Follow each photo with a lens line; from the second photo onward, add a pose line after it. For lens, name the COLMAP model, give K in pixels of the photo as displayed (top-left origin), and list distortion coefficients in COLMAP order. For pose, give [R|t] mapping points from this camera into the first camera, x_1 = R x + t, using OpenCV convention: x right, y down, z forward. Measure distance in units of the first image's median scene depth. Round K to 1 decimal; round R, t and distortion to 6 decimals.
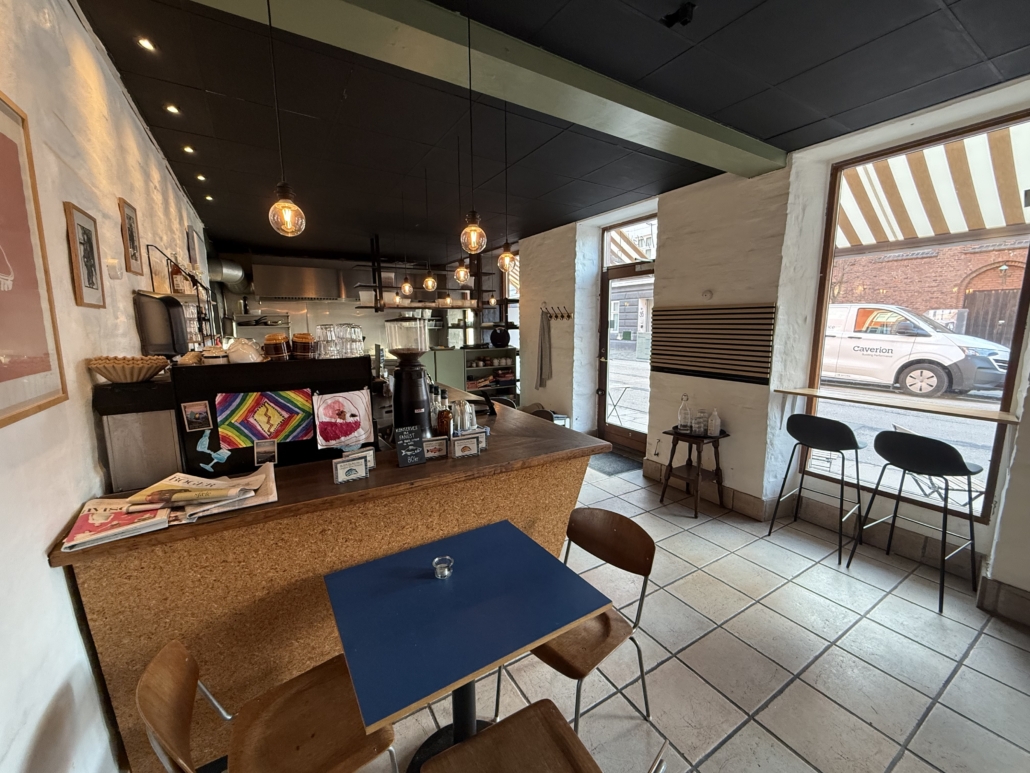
lens RADIAL K [[410.1, 0, 512.1], [0, 410.1, 385.0], [0, 0, 1]] dist [-0.001359, -0.000107]
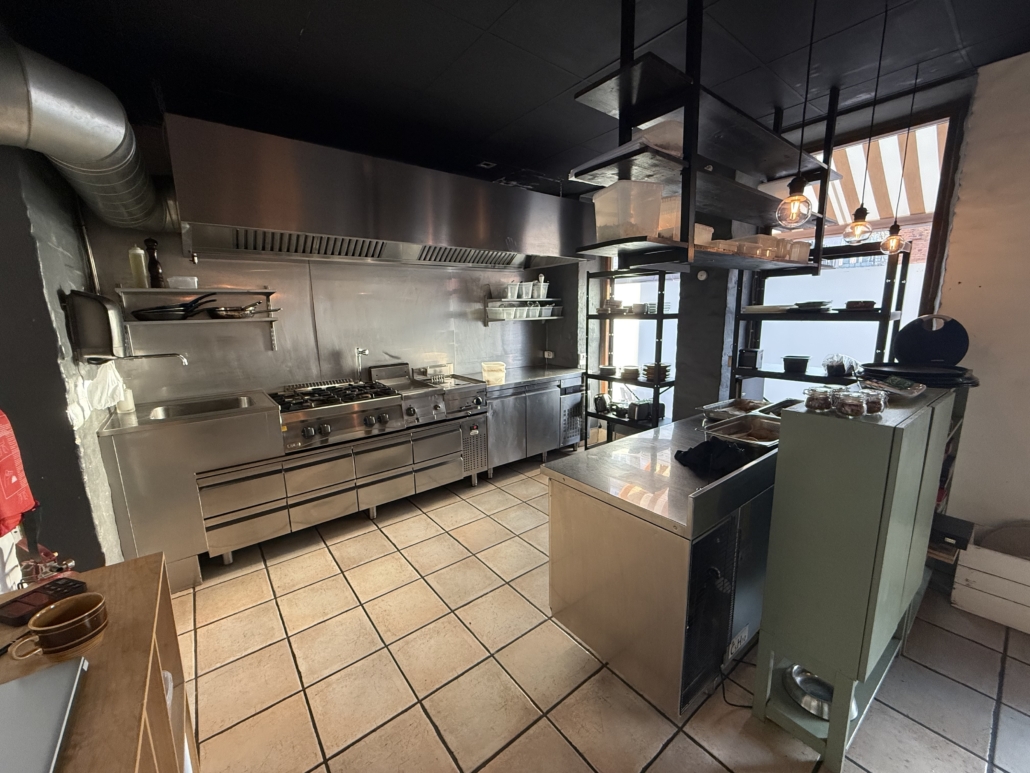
lens RADIAL K [[410.1, 0, 509.5], [0, 410.1, 386.6], [0, 0, 1]] dist [-0.001359, -0.000107]
pose [[0.993639, -0.030474, 0.108413, -0.799415], [0.027181, 0.999127, 0.031724, -0.184703], [-0.109285, -0.028575, 0.993600, 1.268311]]
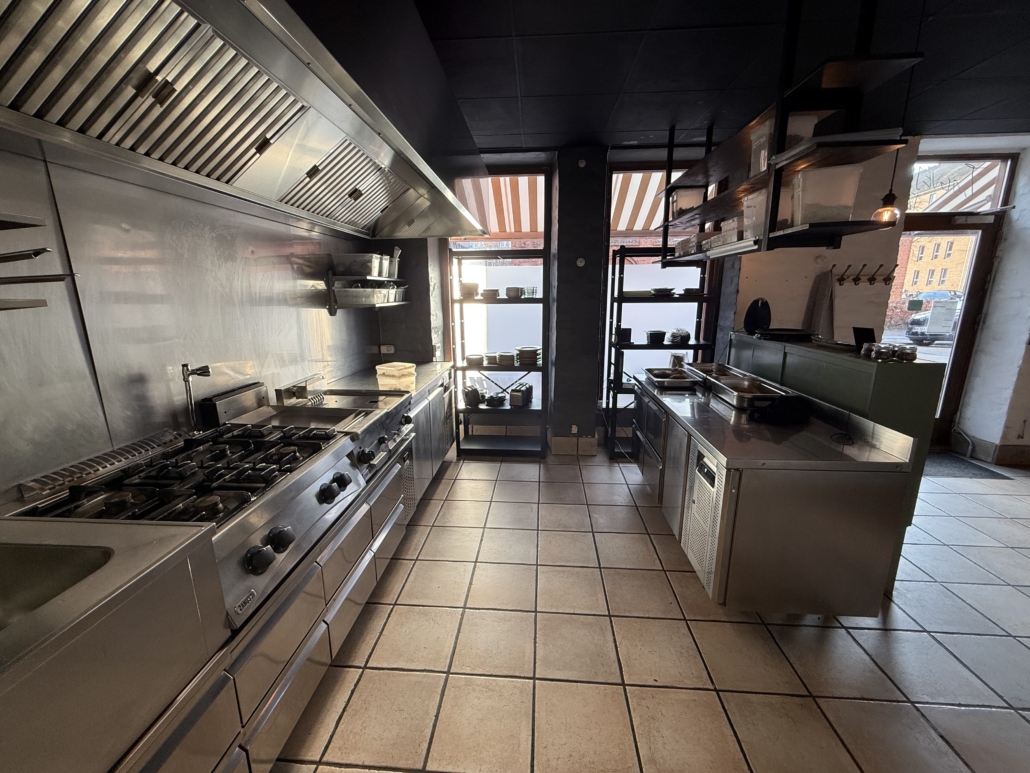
lens RADIAL K [[410.1, 0, 512.0], [0, 410.1, 385.0], [0, 0, 1]] dist [-0.001359, -0.000107]
pose [[0.577719, -0.174110, 0.797450, -1.265101], [0.126744, 0.984270, 0.123077, -0.249032], [-0.806335, 0.029968, 0.590699, 1.745221]]
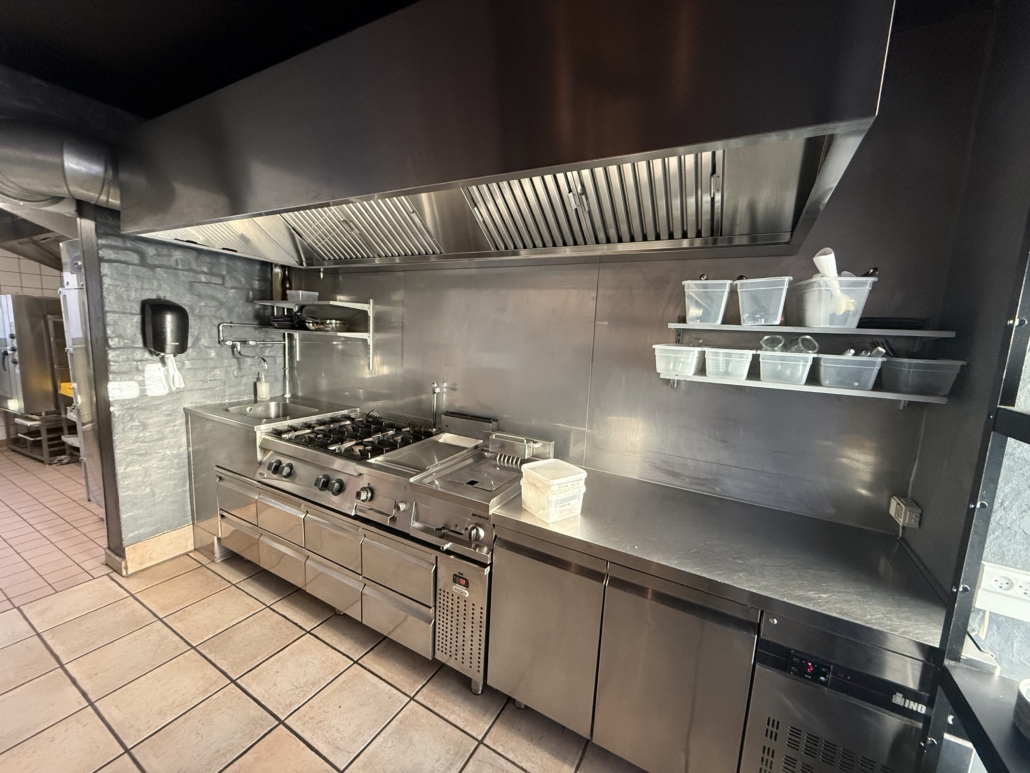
lens RADIAL K [[410.1, 0, 523.3], [0, 410.1, 382.0], [0, 0, 1]] dist [-0.001359, -0.000107]
pose [[0.476924, 0.138200, -0.868012, -0.313099], [-0.183230, 0.981497, 0.055594, -0.340249], [0.859634, 0.132532, 0.493422, 2.142824]]
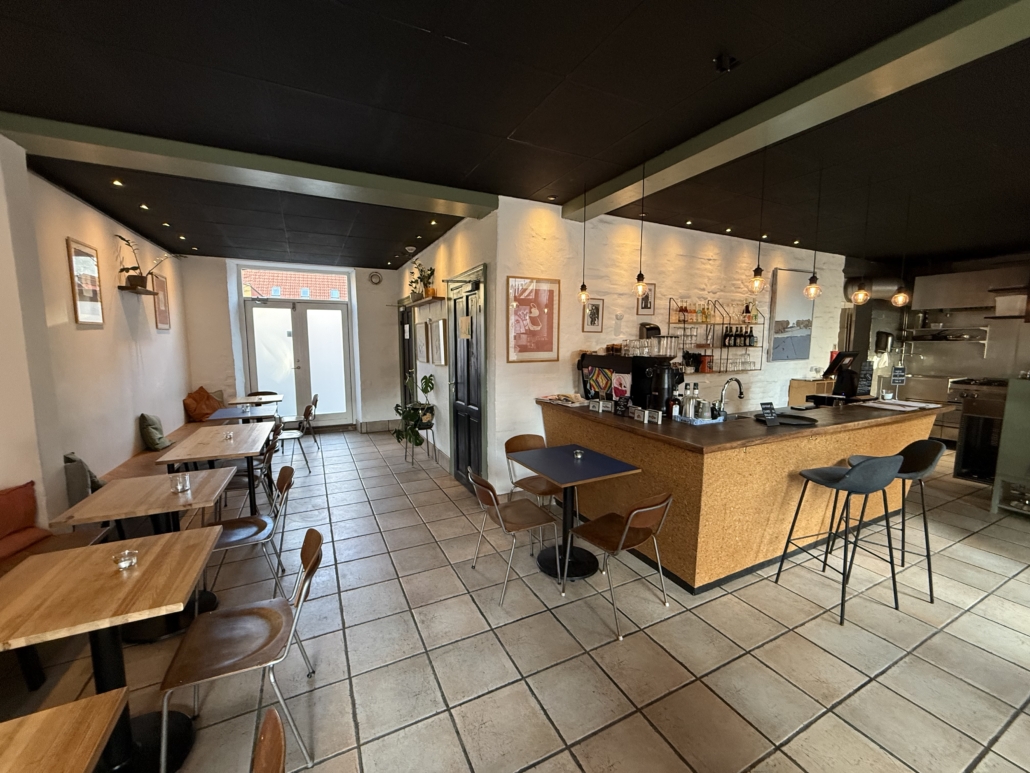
lens RADIAL K [[410.1, 0, 511.3], [0, 410.1, 385.7], [0, 0, 1]] dist [-0.001359, -0.000107]
pose [[-0.085496, 0.118780, -0.989233, 0.808912], [-0.149831, 0.980045, 0.130626, -0.052508], [0.985008, 0.159386, -0.065993, 0.319038]]
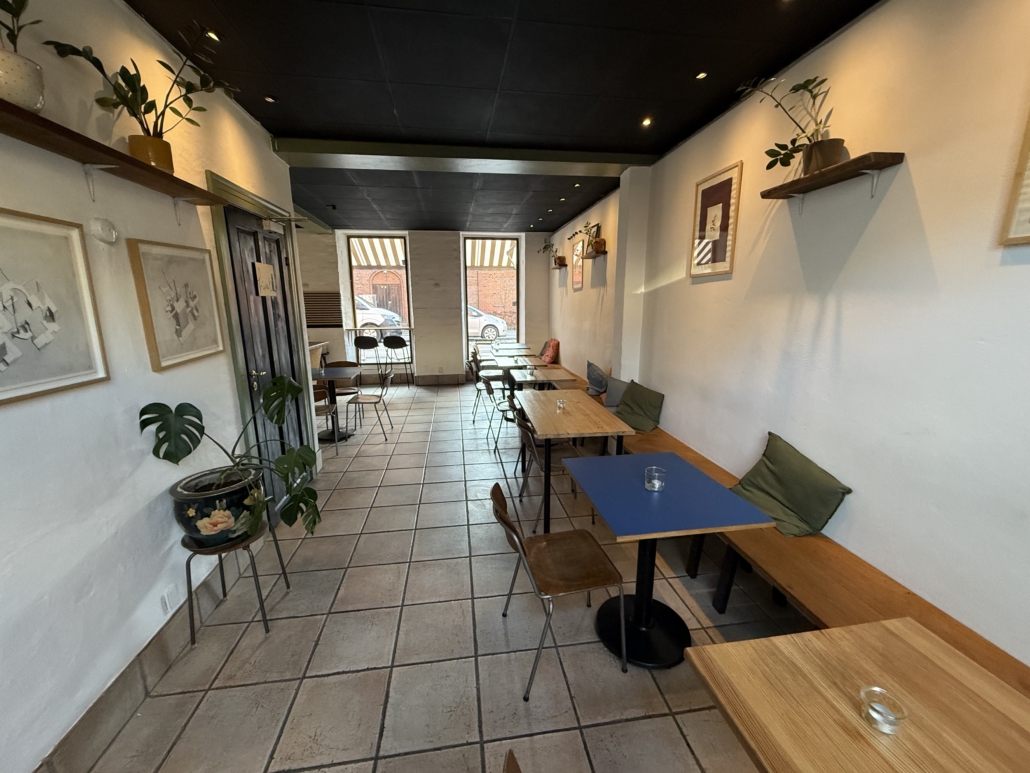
lens RADIAL K [[410.1, 0, 515.7], [0, 410.1, 384.6], [0, 0, 1]] dist [-0.001359, -0.000107]
pose [[0.388605, -0.182315, 0.903187, -1.138000], [0.144492, 0.980159, 0.135683, 0.142878], [-0.910004, 0.077777, 0.407238, -0.804982]]
